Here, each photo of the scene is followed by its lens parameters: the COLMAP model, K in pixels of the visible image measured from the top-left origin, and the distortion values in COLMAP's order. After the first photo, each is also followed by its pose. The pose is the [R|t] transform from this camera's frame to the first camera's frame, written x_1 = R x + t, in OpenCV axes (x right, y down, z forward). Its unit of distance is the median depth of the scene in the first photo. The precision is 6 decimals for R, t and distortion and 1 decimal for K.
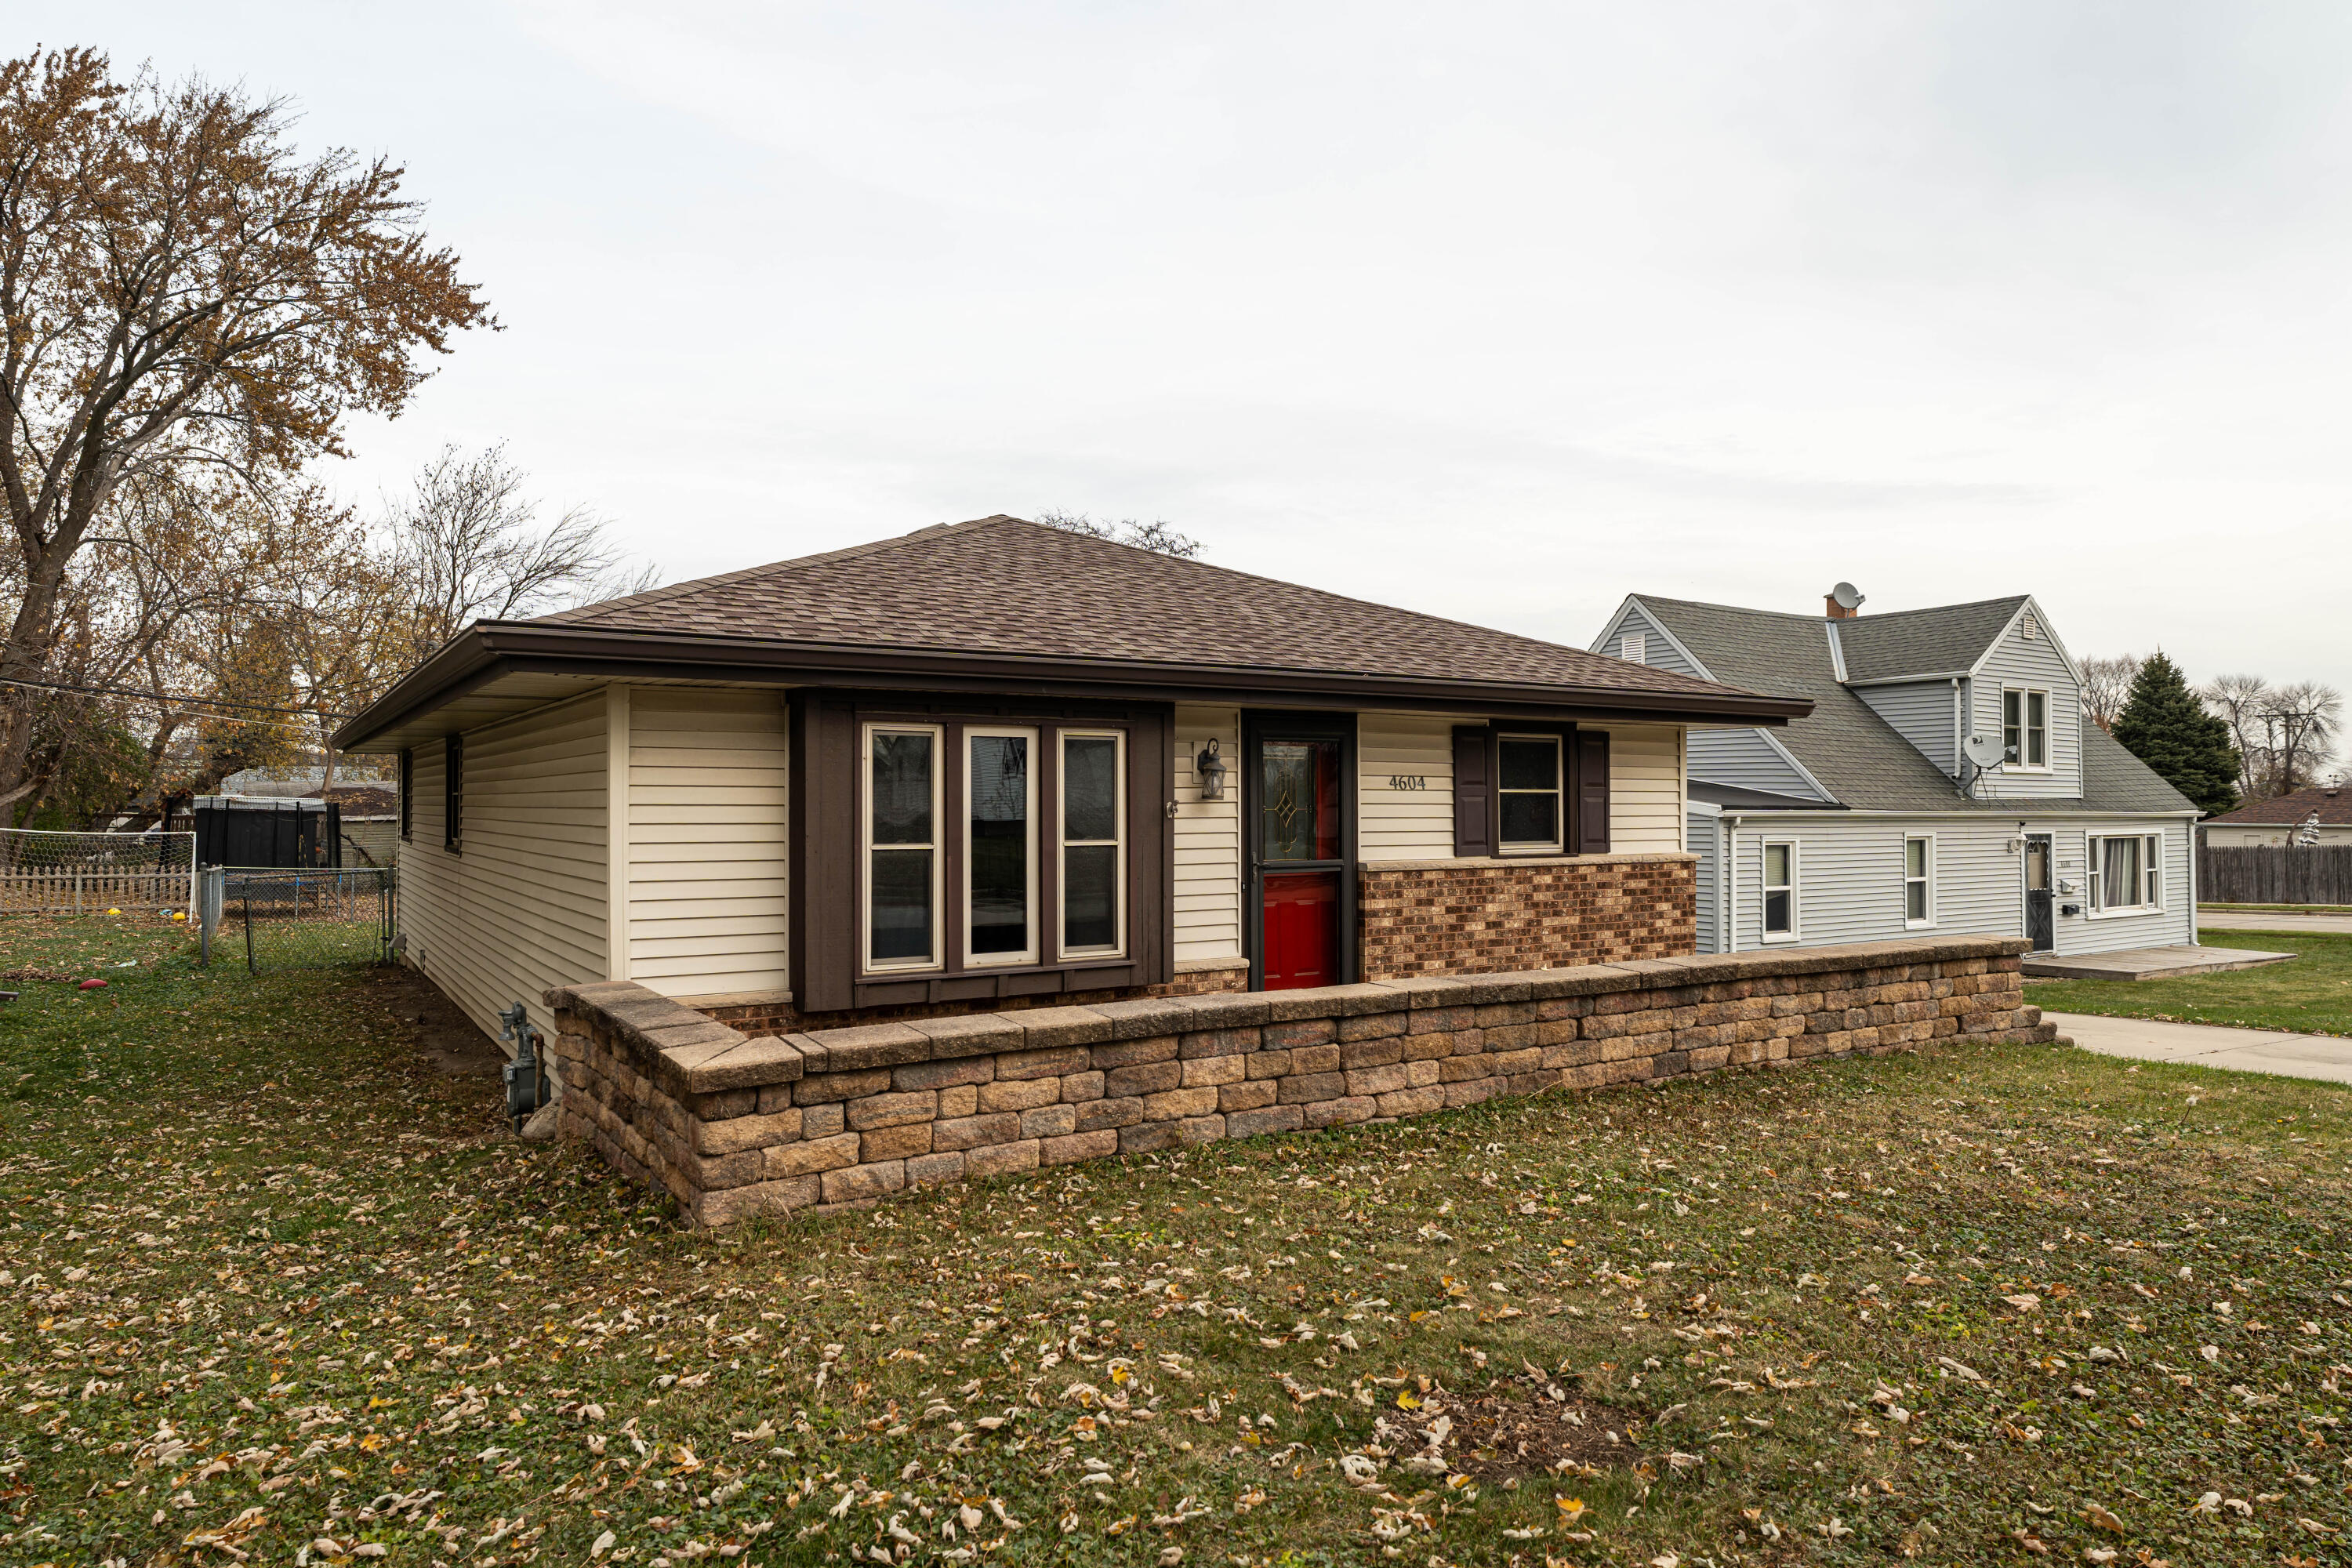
lens RADIAL K [[1467.6, 0, 1175.8], [0, 1467.6, 790.8], [0, 0, 1]] dist [0.007352, 0.000682]
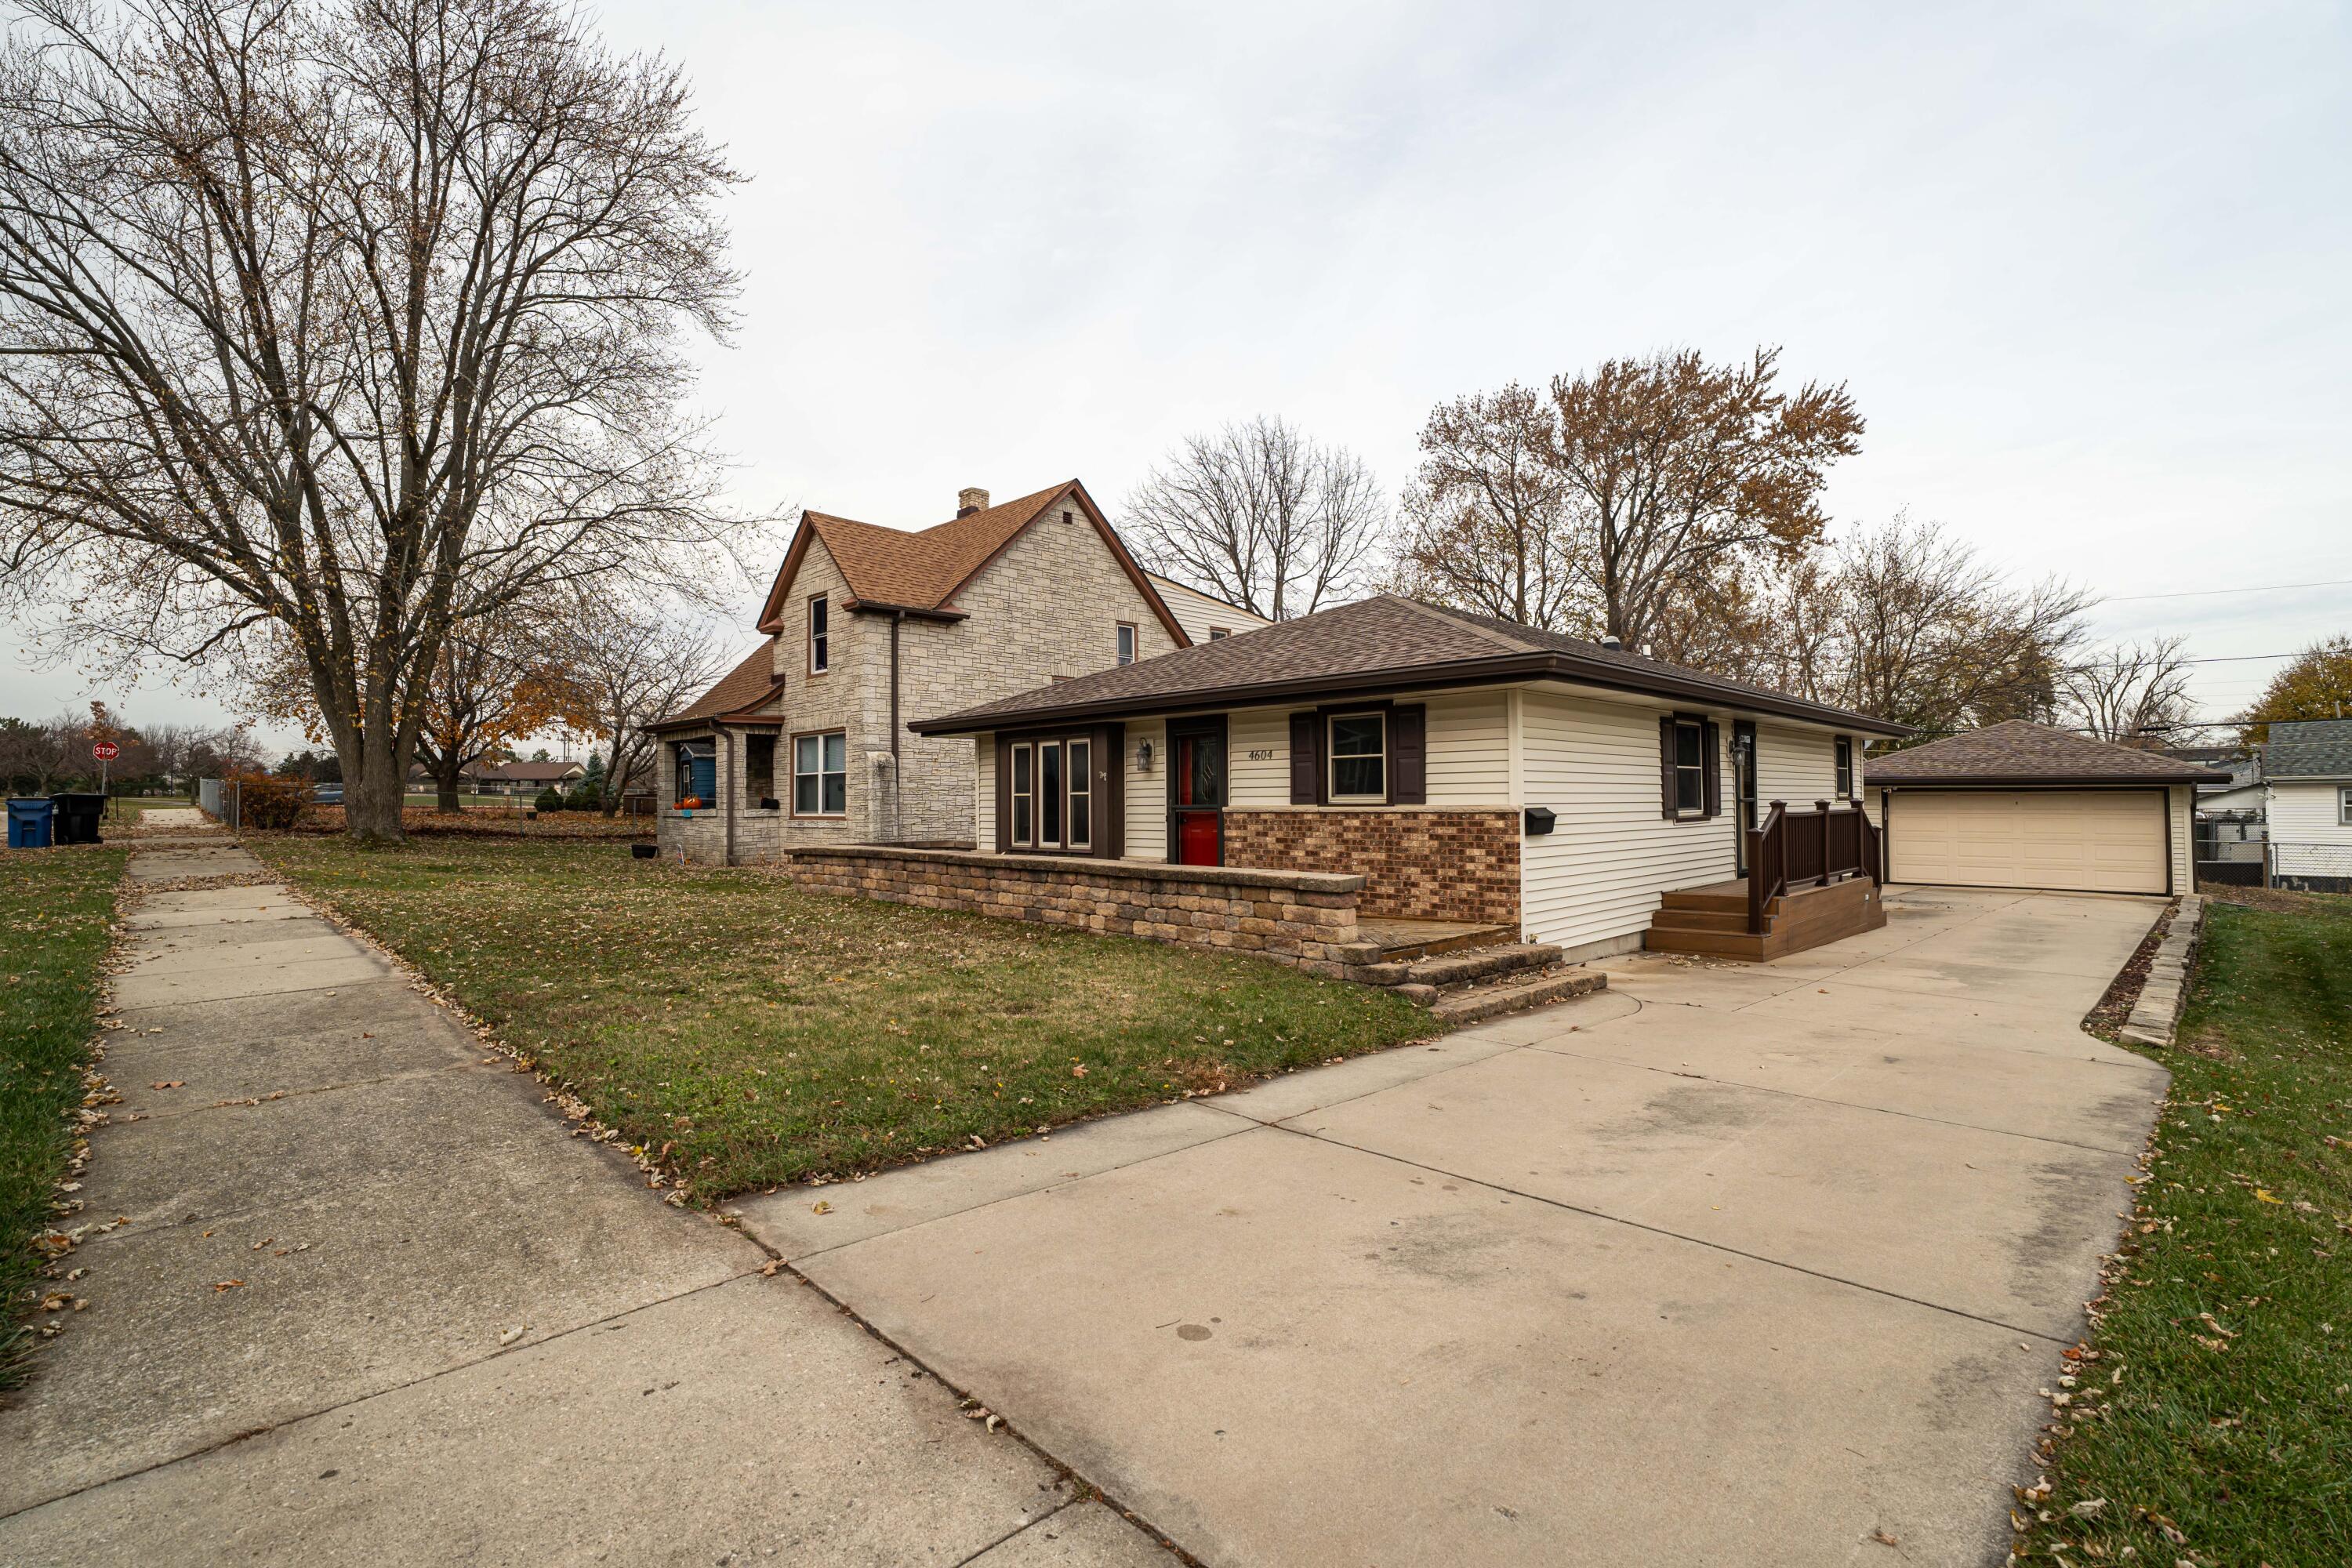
lens RADIAL K [[1058.9, 0, 1173.3], [0, 1058.9, 790.0], [0, 0, 1]] dist [-0.006417, 0.002939]
pose [[0.213579, -0.012442, -0.976846, 1.163695], [0.015778, 0.999832, -0.009285, 0.037872], [0.976798, -0.013430, 0.213740, 0.650597]]
